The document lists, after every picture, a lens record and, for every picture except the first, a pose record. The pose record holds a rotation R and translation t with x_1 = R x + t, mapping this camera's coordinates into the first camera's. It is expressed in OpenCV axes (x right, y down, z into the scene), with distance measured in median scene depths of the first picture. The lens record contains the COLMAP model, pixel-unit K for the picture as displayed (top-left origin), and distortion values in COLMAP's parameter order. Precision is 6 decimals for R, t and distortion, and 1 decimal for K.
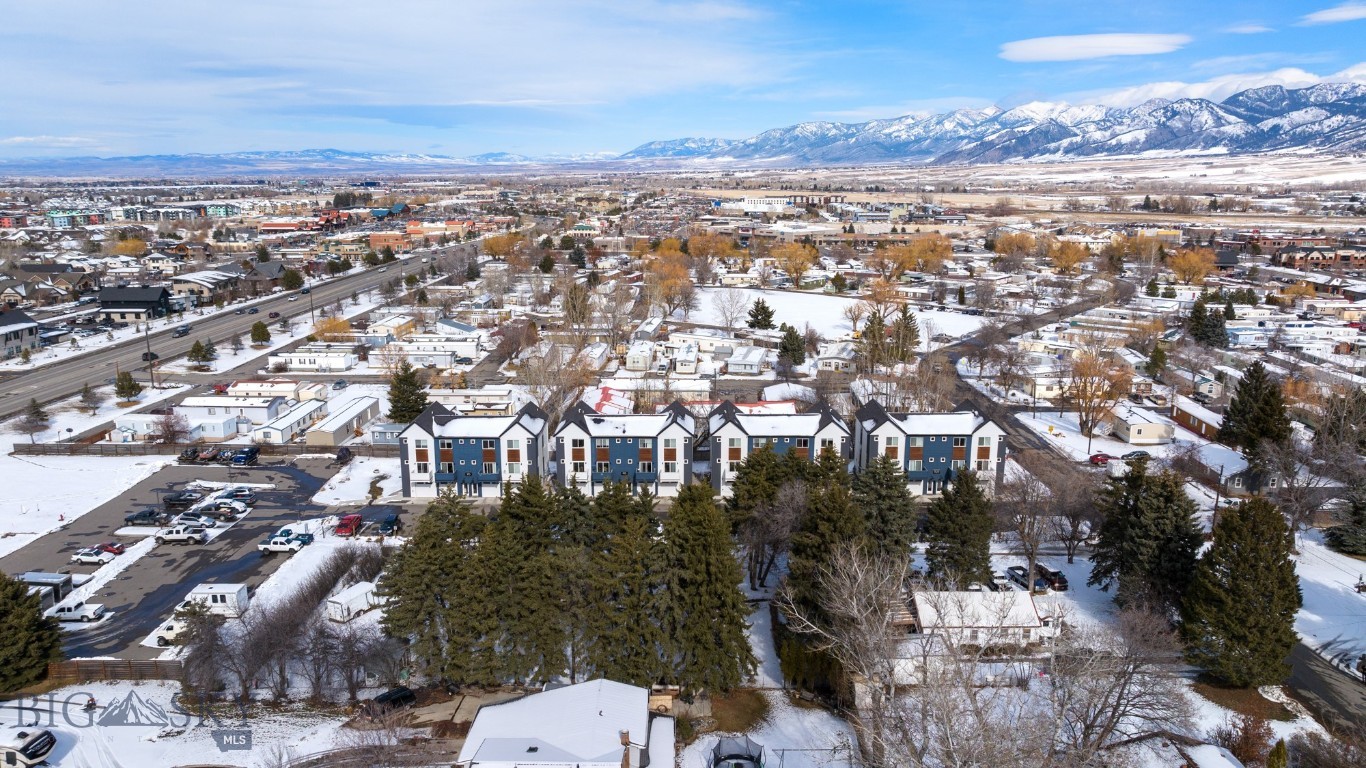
lens RADIAL K [[958.7, 0, 684.8], [0, 958.7, 379.8], [0, 0, 1]] dist [-0.047100, 0.056160]
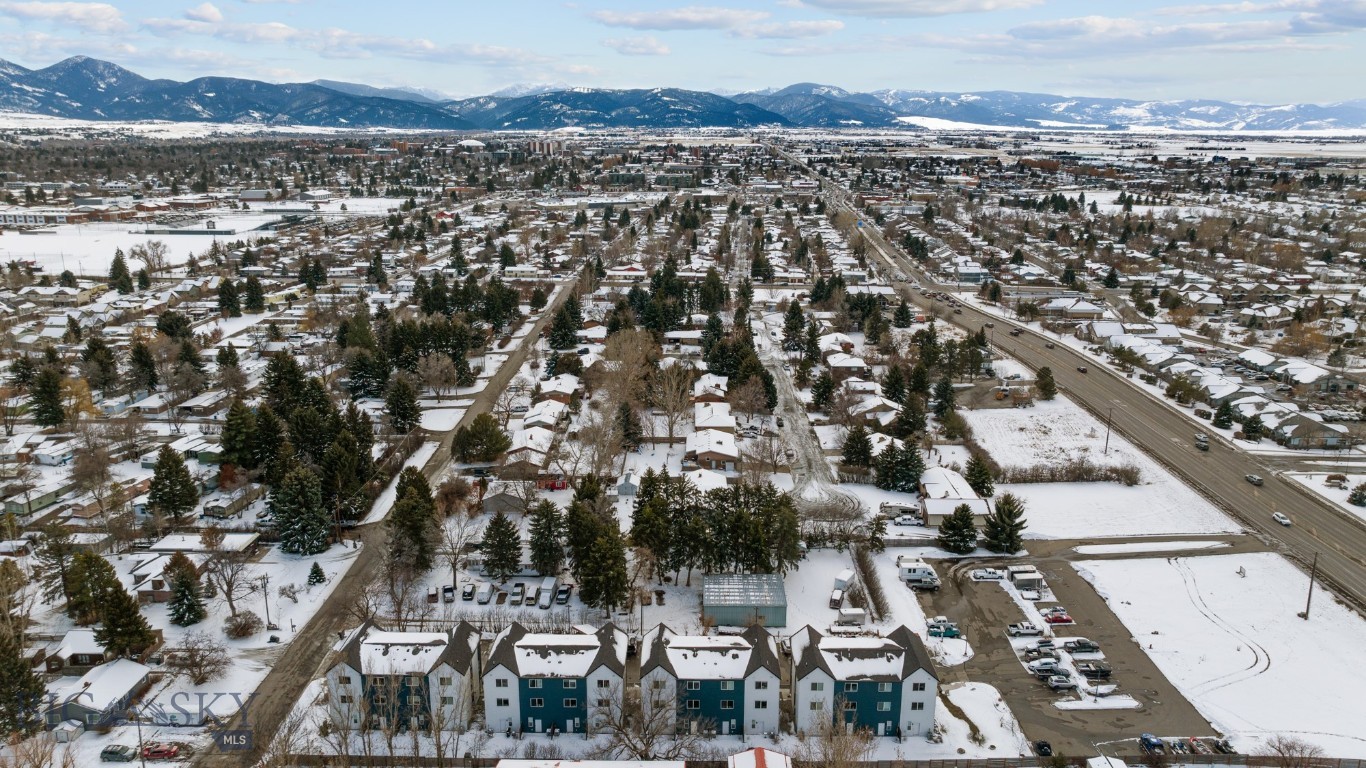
lens RADIAL K [[957.6, 0, 685.3], [0, 957.6, 383.7], [0, 0, 1]] dist [-0.040241, 0.036403]
pose [[-0.999937, -0.002178, -0.010968, -0.012449], [-0.006898, 0.892105, 0.451776, -0.355093], [0.008800, 0.451823, -0.892064, 0.953825]]
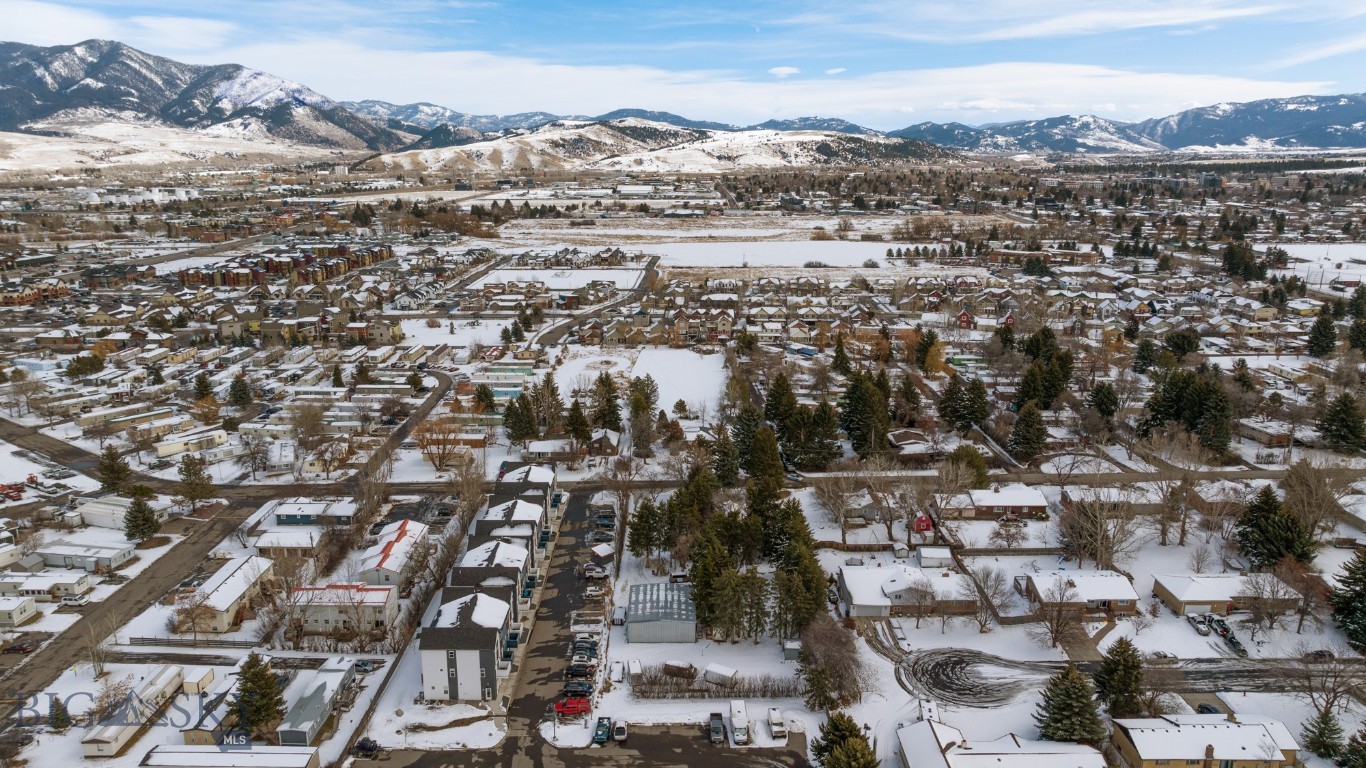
lens RADIAL K [[958.7, 0, 684.8], [0, 958.7, 379.8], [0, 0, 1]] dist [-0.047100, 0.056160]
pose [[-0.024704, -0.234224, 0.971869, -0.682518], [0.212242, 0.948774, 0.234053, -0.233982], [-0.976905, 0.212054, 0.026274, 0.360132]]
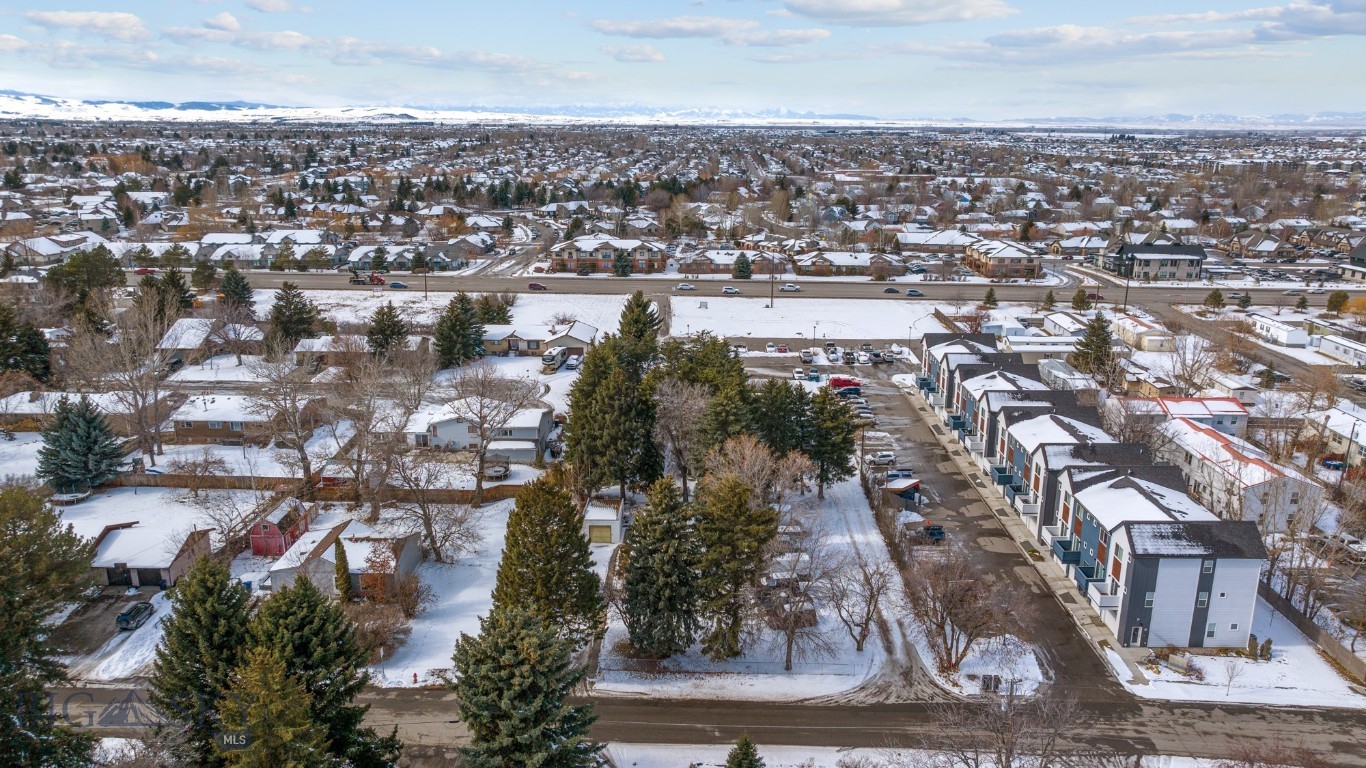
lens RADIAL K [[959.7, 0, 685.6], [0, 959.7, 377.8], [0, 0, 1]] dist [-0.040438, 0.036934]
pose [[-0.018247, 0.257628, -0.966072, 0.475453], [-0.217114, 0.942156, 0.255351, -0.076902], [0.975976, 0.214407, 0.038743, 0.346125]]
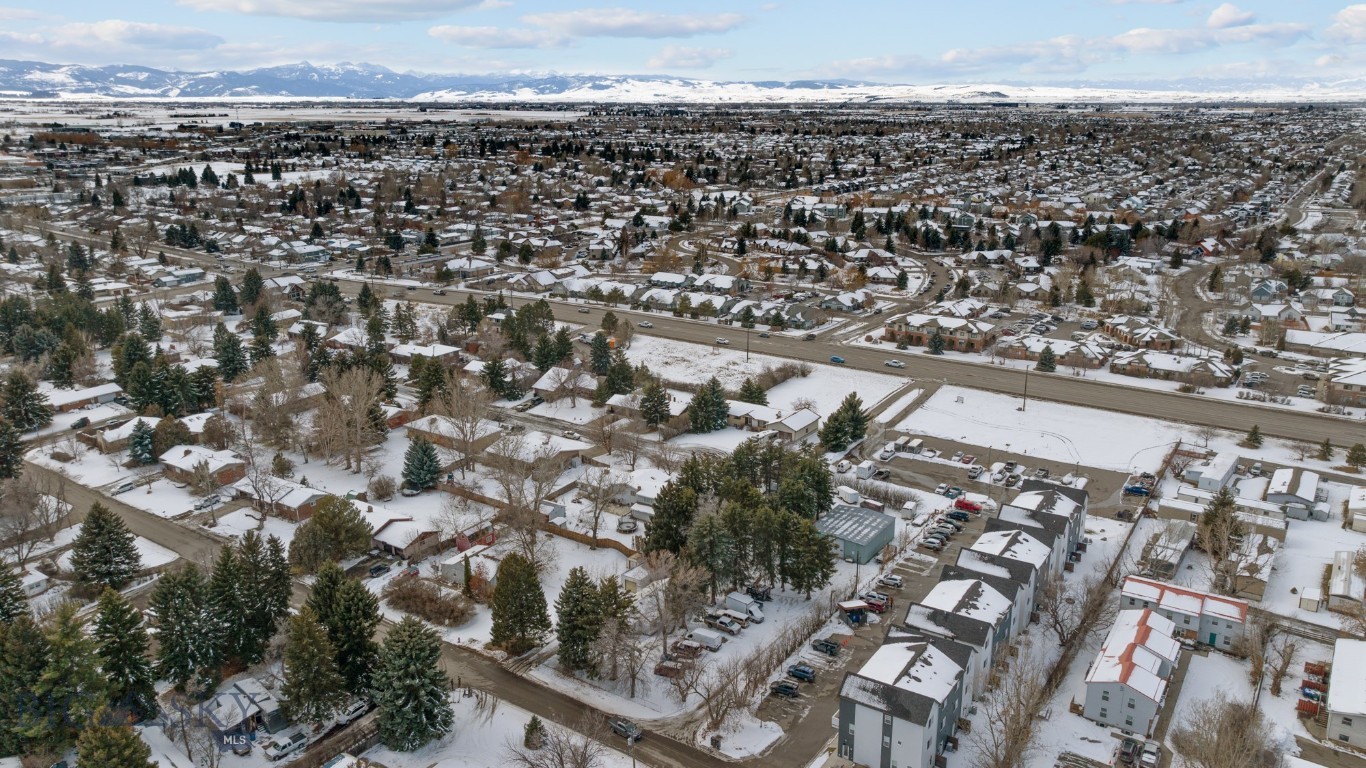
lens RADIAL K [[984.9, 0, 683.0], [0, 984.9, 384.0], [0, 0, 1]] dist [-0.036134, 0.034876]
pose [[-0.561514, 0.235205, -0.793335, 0.566241], [-0.166020, 0.907233, 0.386479, -0.283941], [0.810642, 0.348723, -0.470375, 0.632132]]
